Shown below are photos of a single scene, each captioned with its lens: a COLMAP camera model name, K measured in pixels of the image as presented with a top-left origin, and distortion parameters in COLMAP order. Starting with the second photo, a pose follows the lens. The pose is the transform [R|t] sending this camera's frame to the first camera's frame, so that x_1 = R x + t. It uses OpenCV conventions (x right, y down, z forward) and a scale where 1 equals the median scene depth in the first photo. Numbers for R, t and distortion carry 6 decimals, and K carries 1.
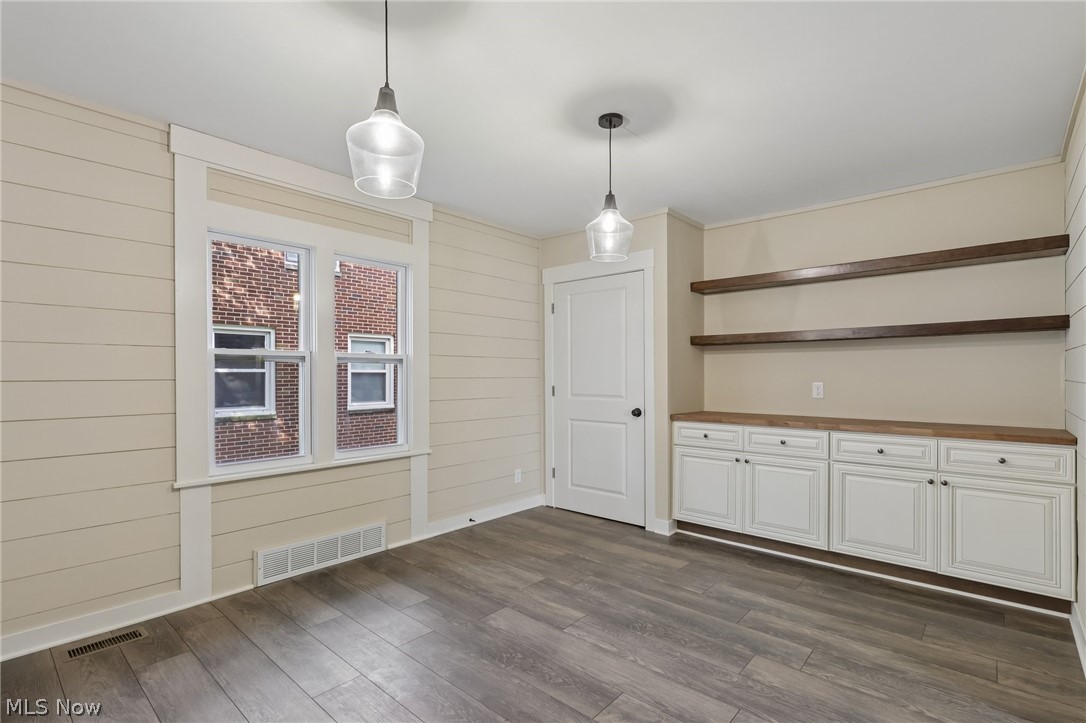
lens RADIAL K [[506.5, 0, 541.0], [0, 506.5, 368.4], [0, 0, 1]] dist [-0.004786, 0.001947]
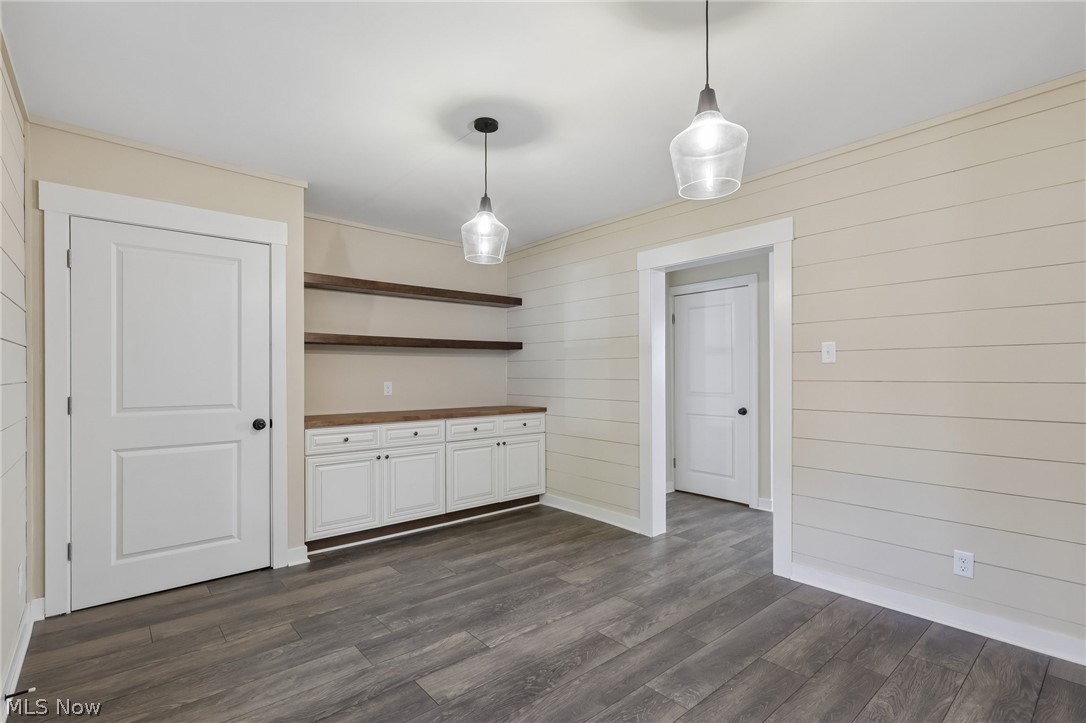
lens RADIAL K [[506.5, 0, 537.0], [0, 506.5, 370.4], [0, 0, 1]] dist [-0.004786, 0.001947]
pose [[0.138409, 0.007355, 0.990348, -0.706932], [-0.008885, 0.999941, -0.006185, 0.006585], [-0.990335, -0.007943, 0.138466, 0.634652]]
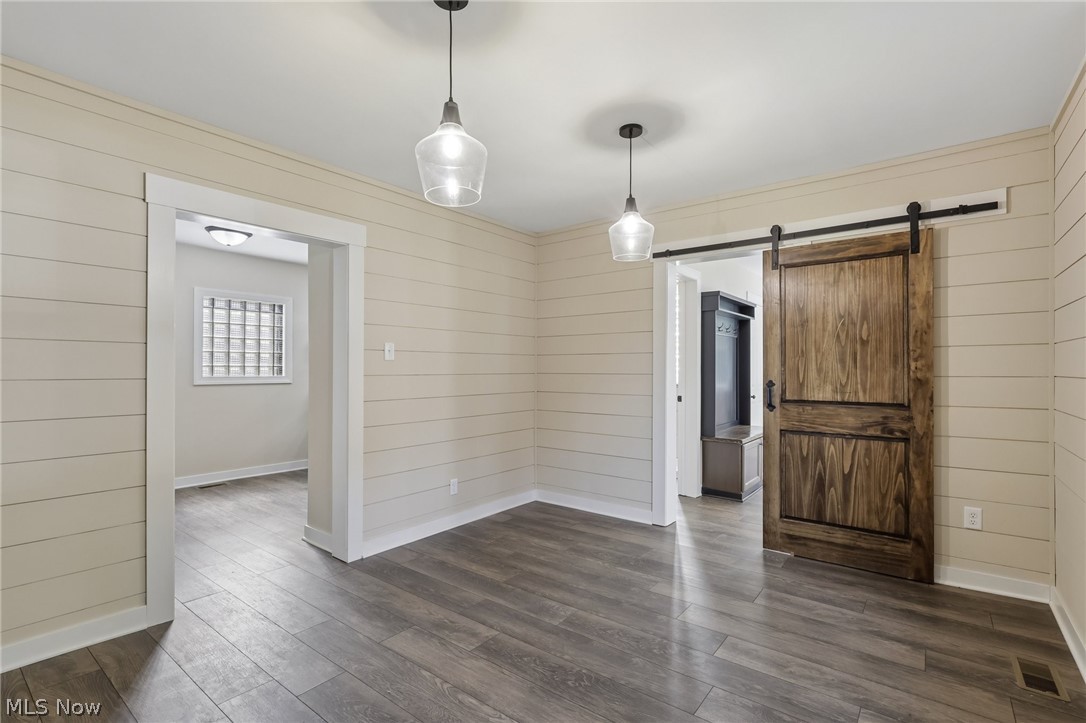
lens RADIAL K [[506.5, 0, 538.5], [0, 506.5, 365.3], [0, 0, 1]] dist [-0.004786, 0.001947]
pose [[-0.997968, -0.001796, -0.063688, 0.053284], [-0.000742, 0.999863, -0.016564, 0.011906], [0.063709, -0.016483, -0.997832, 1.395054]]
